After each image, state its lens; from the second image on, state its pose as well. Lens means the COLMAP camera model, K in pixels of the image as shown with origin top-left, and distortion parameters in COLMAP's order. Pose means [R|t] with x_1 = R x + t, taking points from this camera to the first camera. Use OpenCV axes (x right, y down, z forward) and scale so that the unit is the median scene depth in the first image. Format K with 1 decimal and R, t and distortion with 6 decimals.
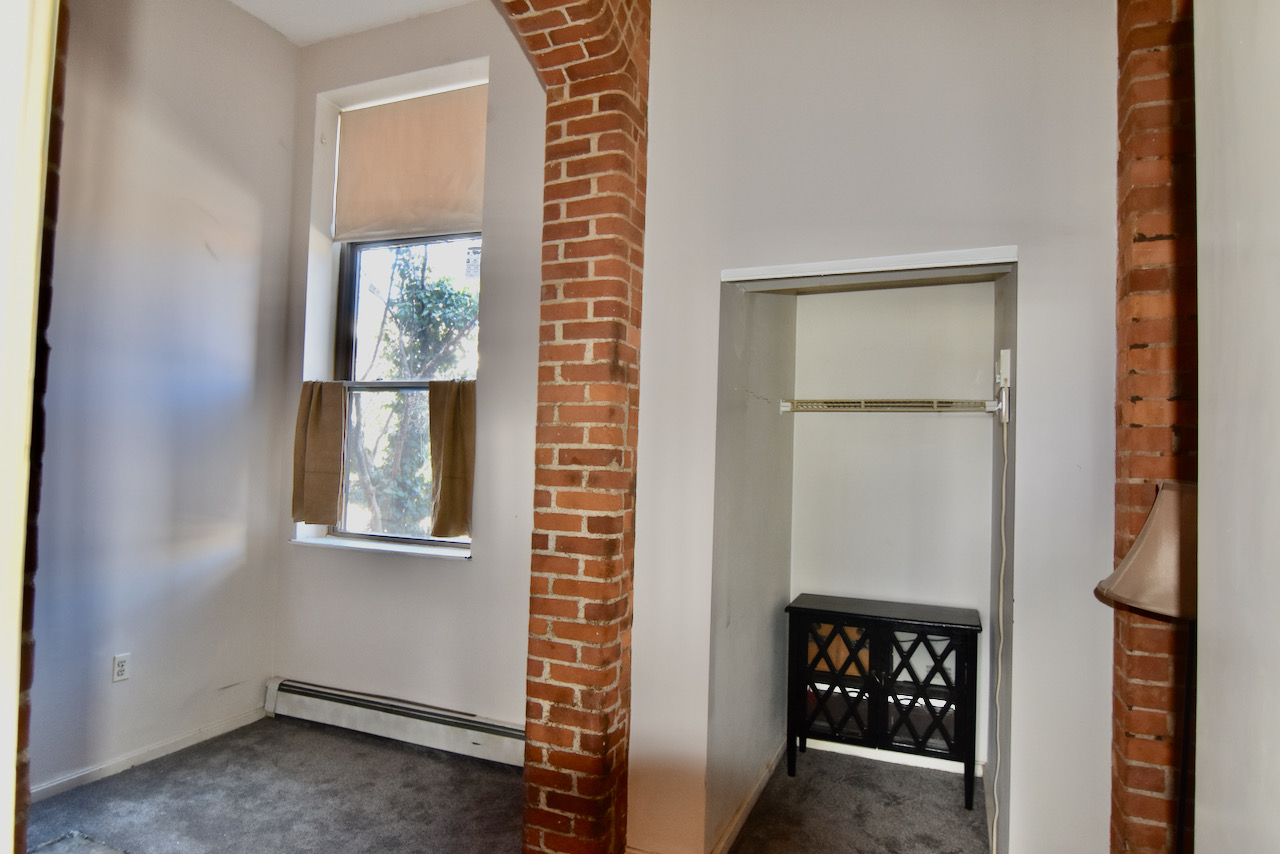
lens RADIAL K [[745.0, 0, 637.0], [0, 745.0, 428.1], [0, 0, 1]] dist [-0.002282, -0.012278]
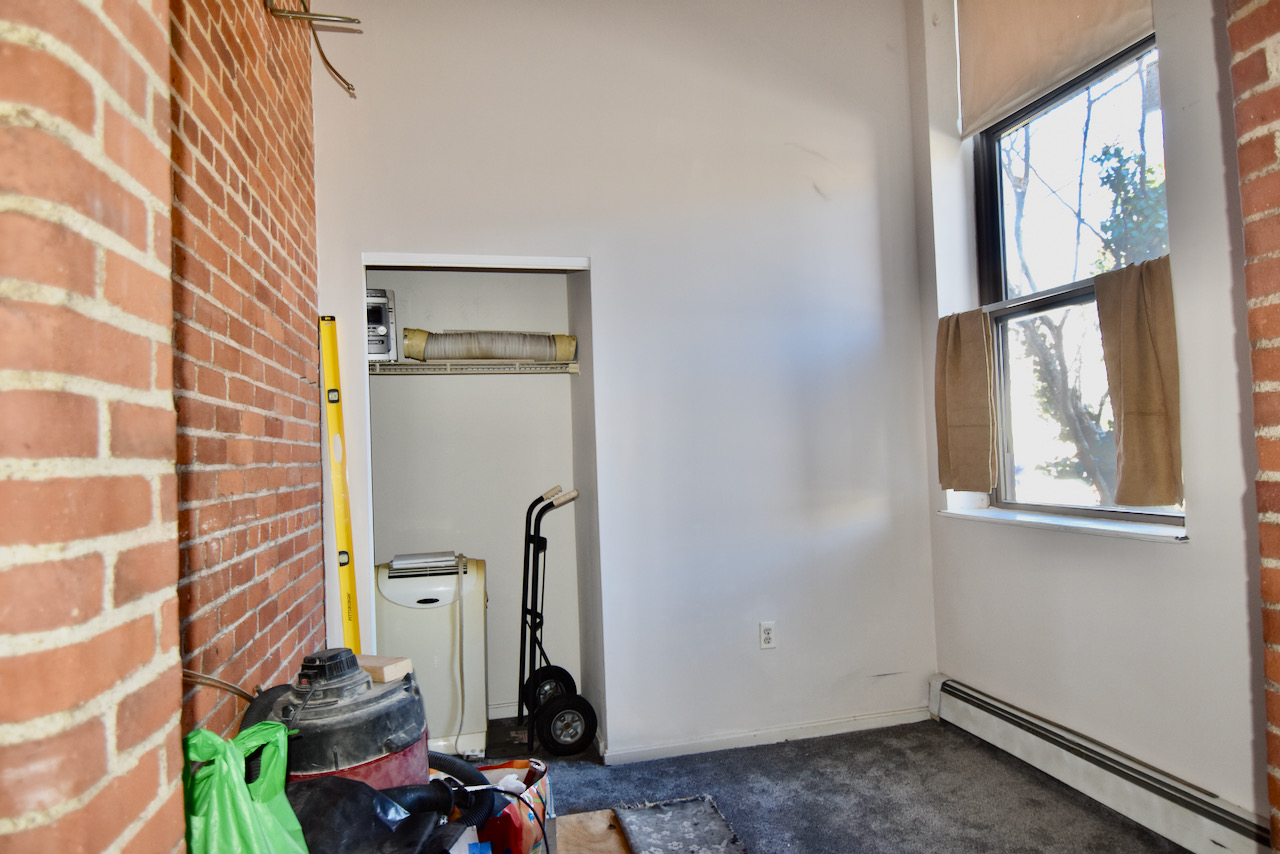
lens RADIAL K [[745.0, 0, 639.5], [0, 745.0, 434.9], [0, 0, 1]] dist [-0.002282, -0.012278]
pose [[0.585122, -0.070075, -0.807912, 0.014051], [0.087869, 0.995872, -0.022739, 0.061812], [0.806171, -0.057685, 0.588864, 0.274370]]
